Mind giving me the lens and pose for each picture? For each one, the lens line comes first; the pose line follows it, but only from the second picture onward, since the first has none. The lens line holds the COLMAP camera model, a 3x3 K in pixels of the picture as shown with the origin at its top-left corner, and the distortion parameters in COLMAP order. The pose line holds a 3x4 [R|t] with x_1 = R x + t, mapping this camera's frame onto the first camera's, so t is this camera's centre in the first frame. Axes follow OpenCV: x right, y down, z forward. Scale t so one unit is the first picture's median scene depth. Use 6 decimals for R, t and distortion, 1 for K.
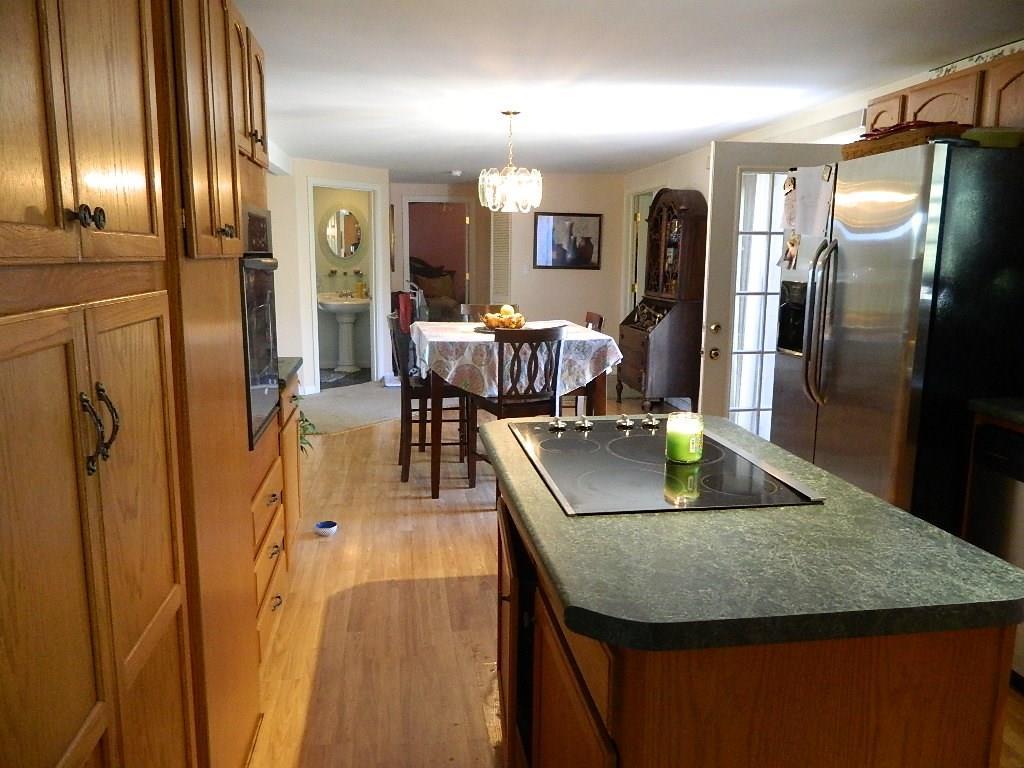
lens RADIAL K [[750.8, 0, 505.2], [0, 750.8, 380.7], [0, 0, 1]] dist [-0.004832, -0.000613]
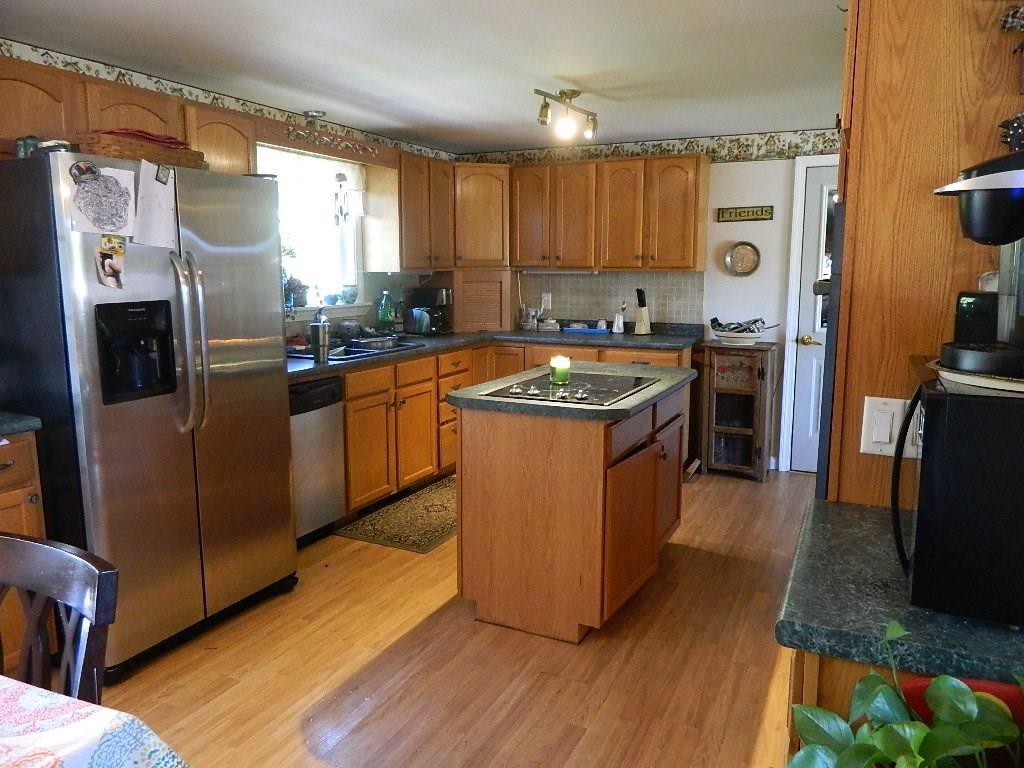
lens RADIAL K [[750.8, 0, 505.2], [0, 750.8, 380.7], [0, 0, 1]] dist [-0.004832, -0.000613]
pose [[-0.823454, -0.091500, 0.559956, -0.444527], [0.093468, 0.951551, 0.292940, -0.289771], [-0.559631, 0.293561, -0.775007, 1.655320]]
